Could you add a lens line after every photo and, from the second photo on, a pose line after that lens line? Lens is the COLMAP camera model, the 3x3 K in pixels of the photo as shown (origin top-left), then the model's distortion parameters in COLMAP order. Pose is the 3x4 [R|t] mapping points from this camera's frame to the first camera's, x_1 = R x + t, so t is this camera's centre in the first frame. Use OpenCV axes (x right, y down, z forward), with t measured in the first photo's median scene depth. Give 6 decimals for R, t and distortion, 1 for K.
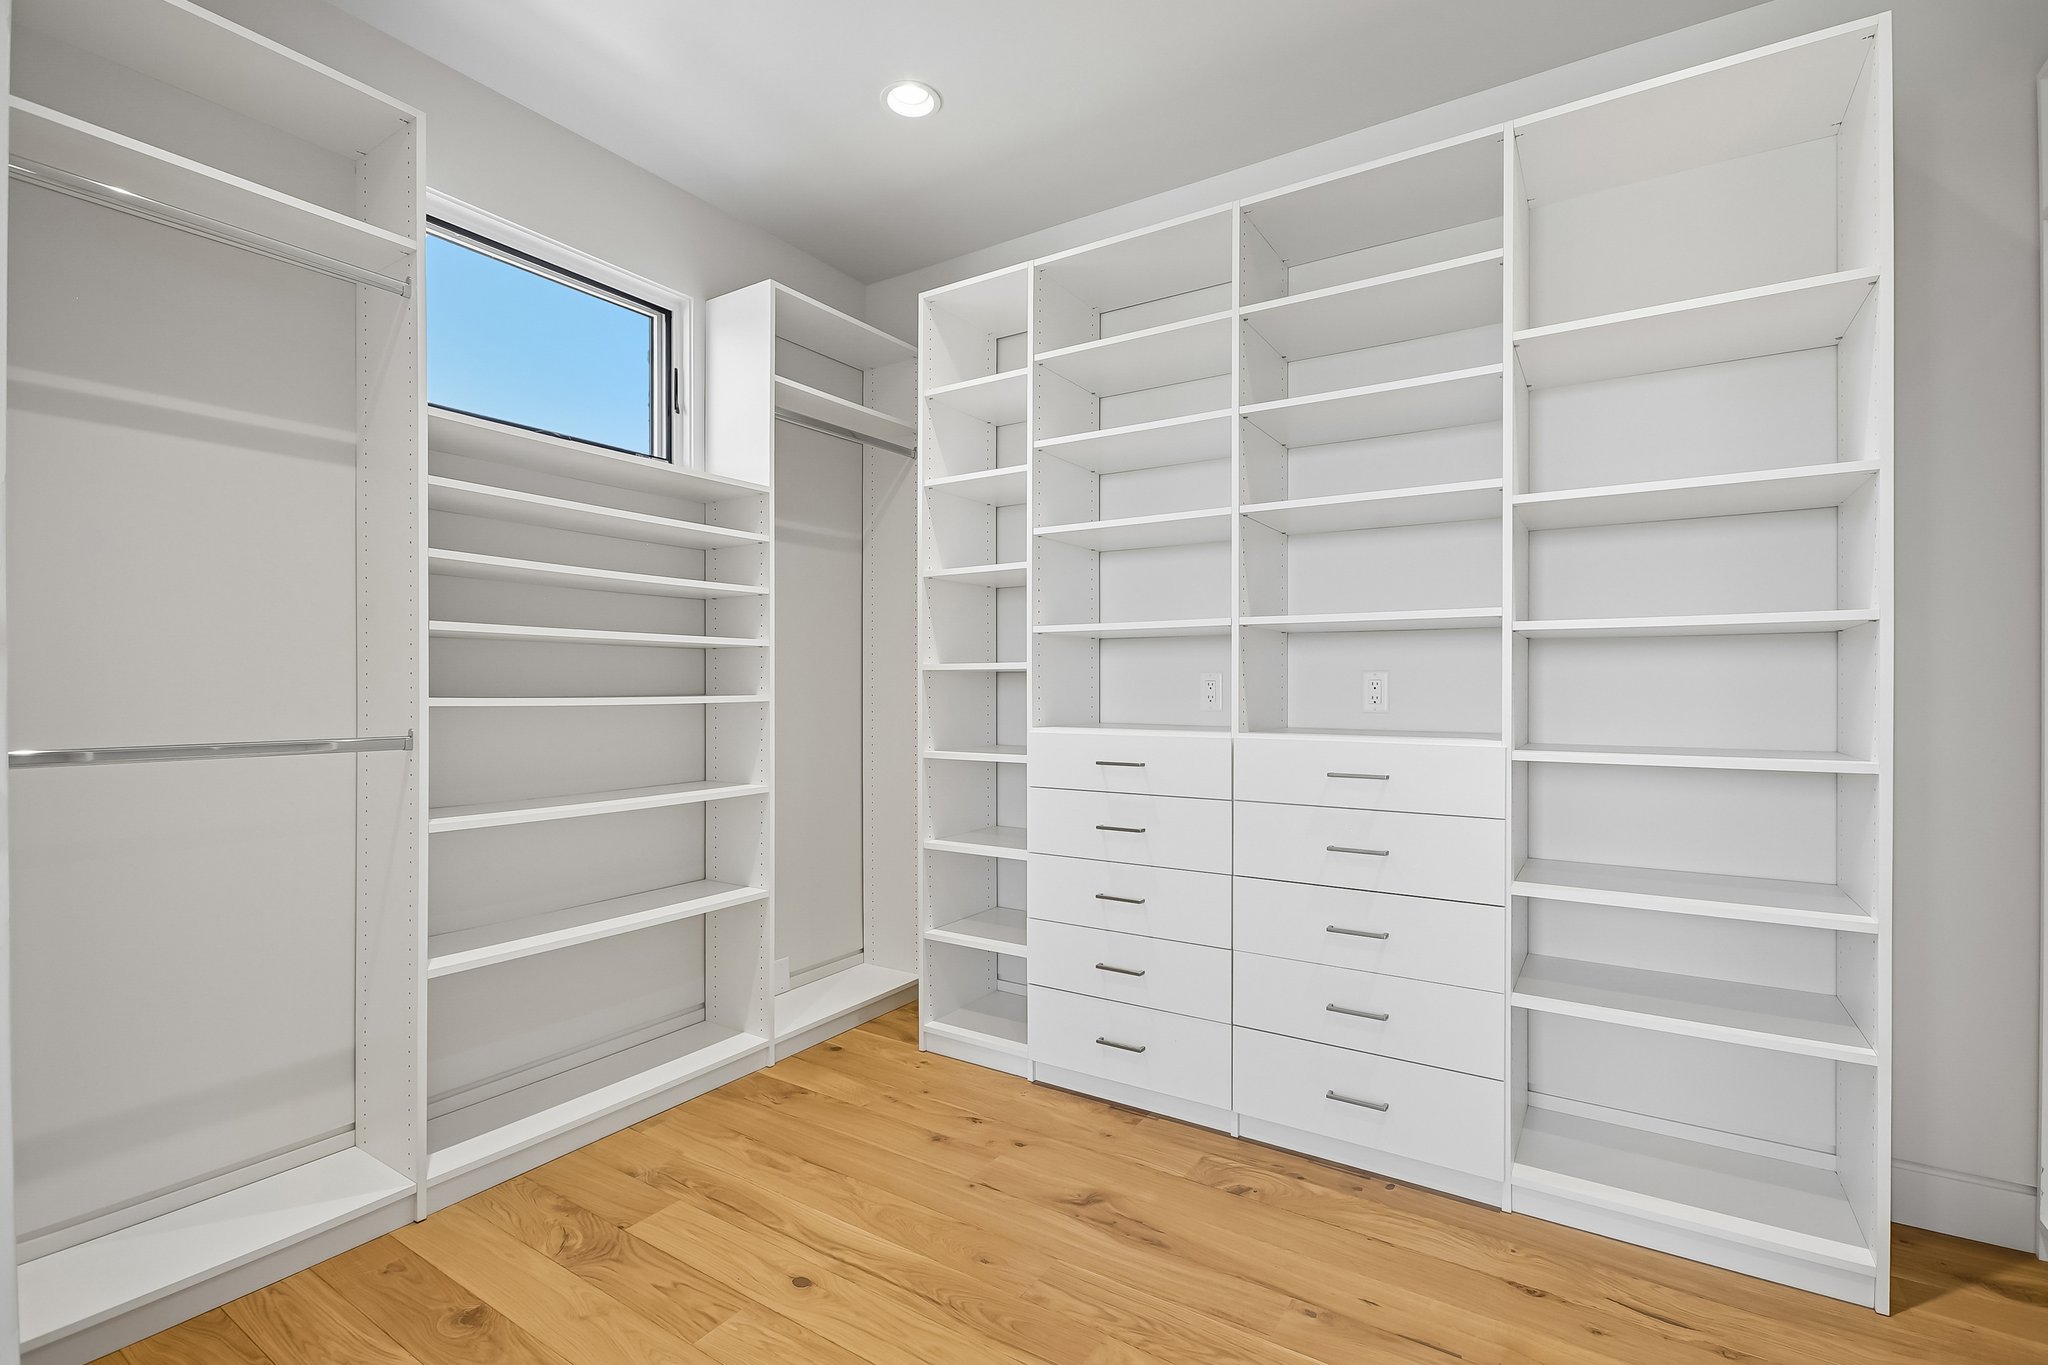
lens RADIAL K [[934.5, 0, 1040.1], [0, 934.5, 690.4], [0, 0, 1]] dist [0.000305, 0.000697]
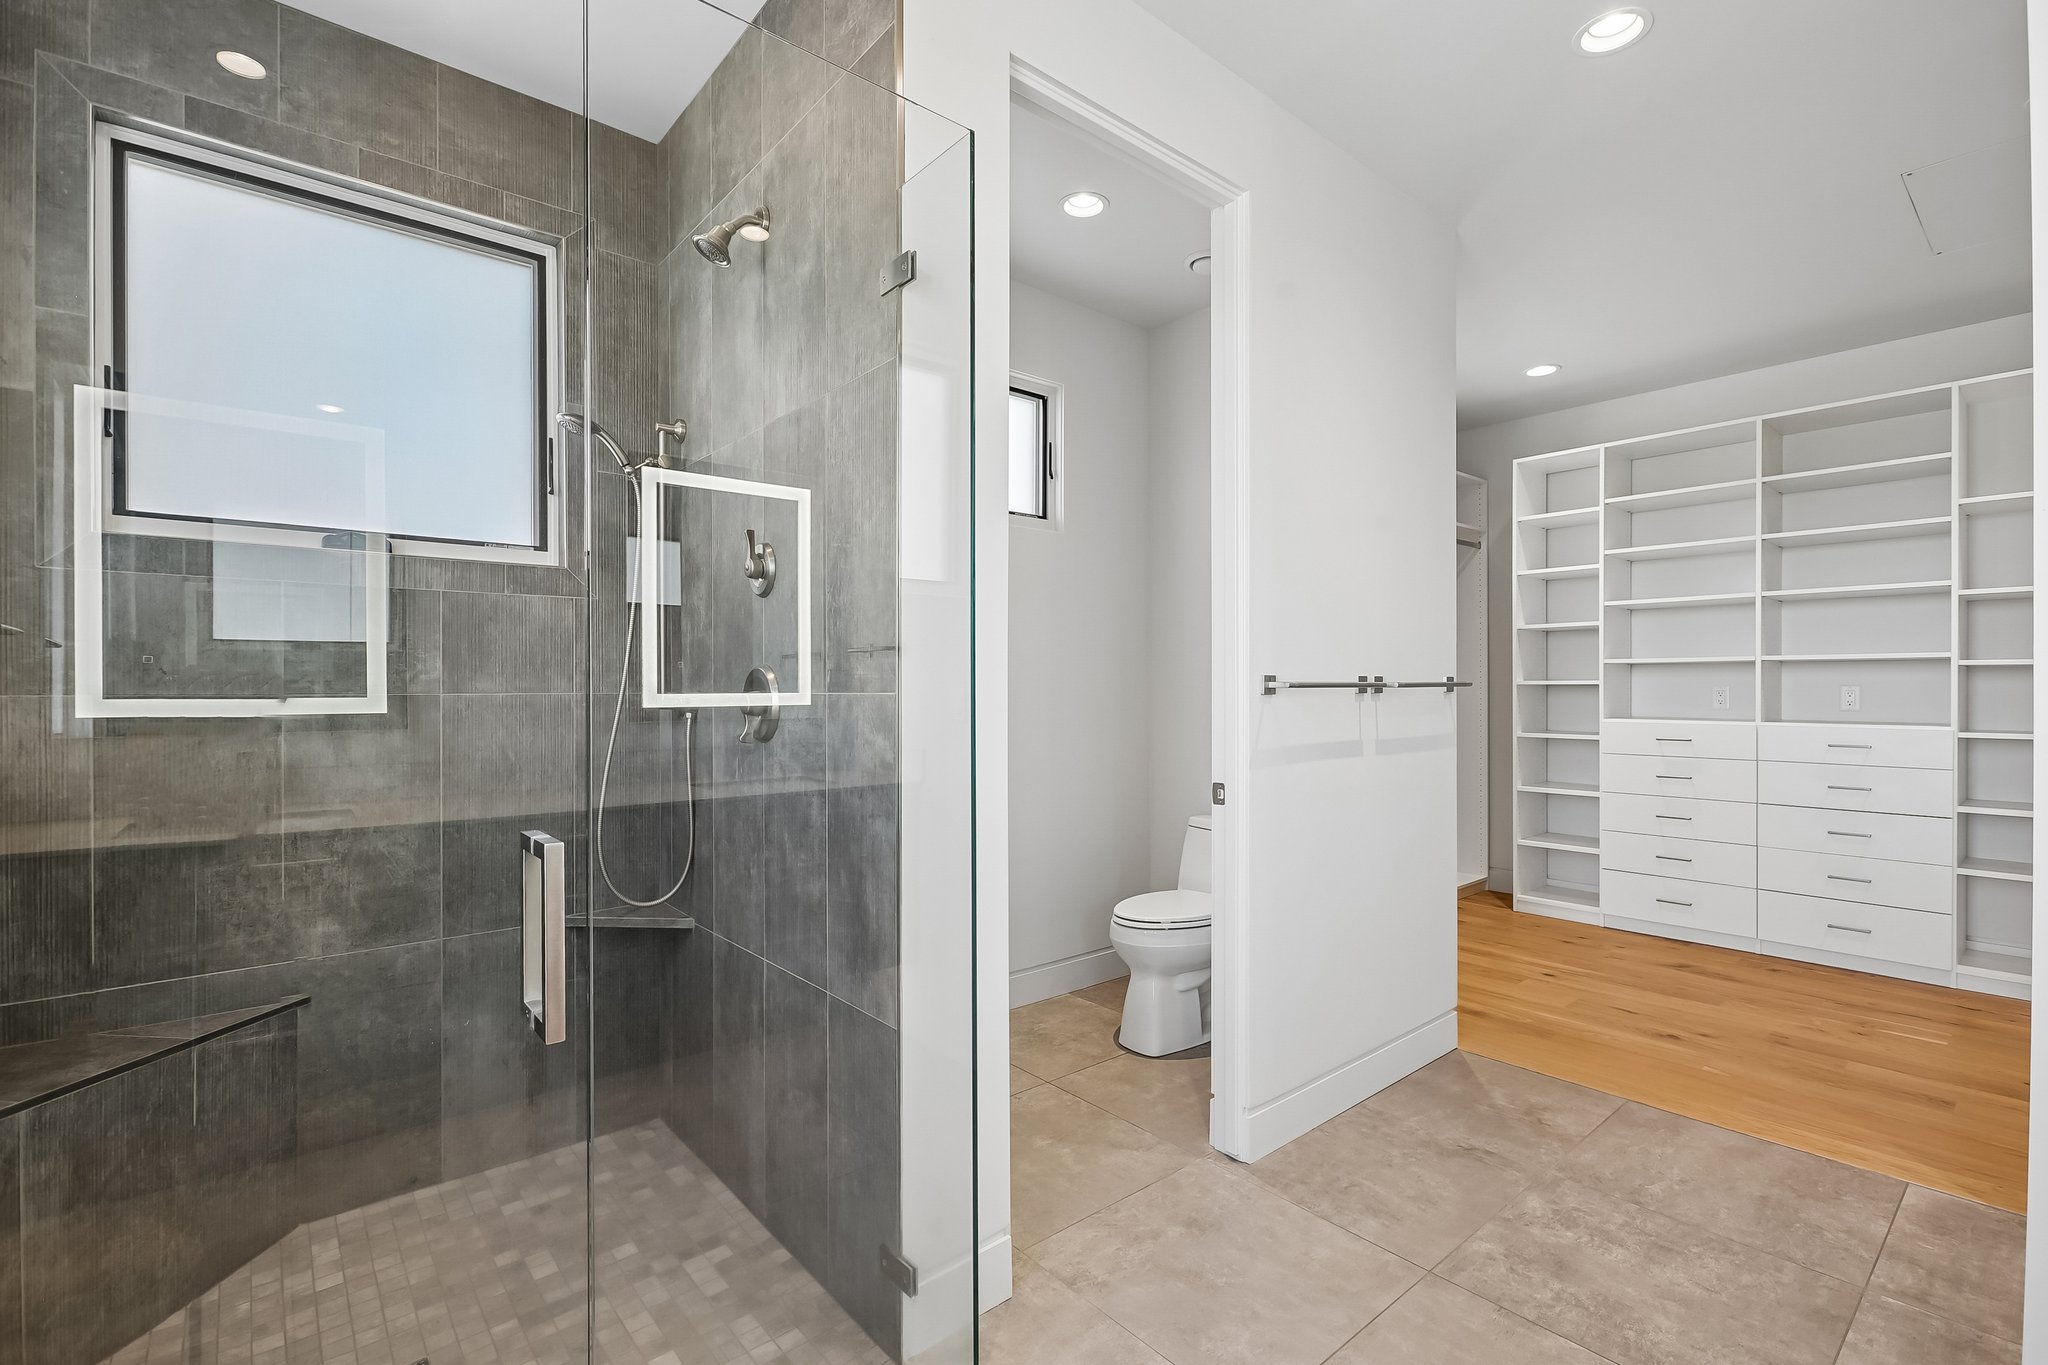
lens RADIAL K [[934.5, 0, 1040.1], [0, 934.5, 690.4], [0, 0, 1]] dist [0.000305, 0.000697]
pose [[0.958882, 0.000015, -0.283806, -0.608825], [0.000128, 1.000000, 0.000485, -0.015400], [0.283806, -0.000501, 0.958882, -1.103112]]
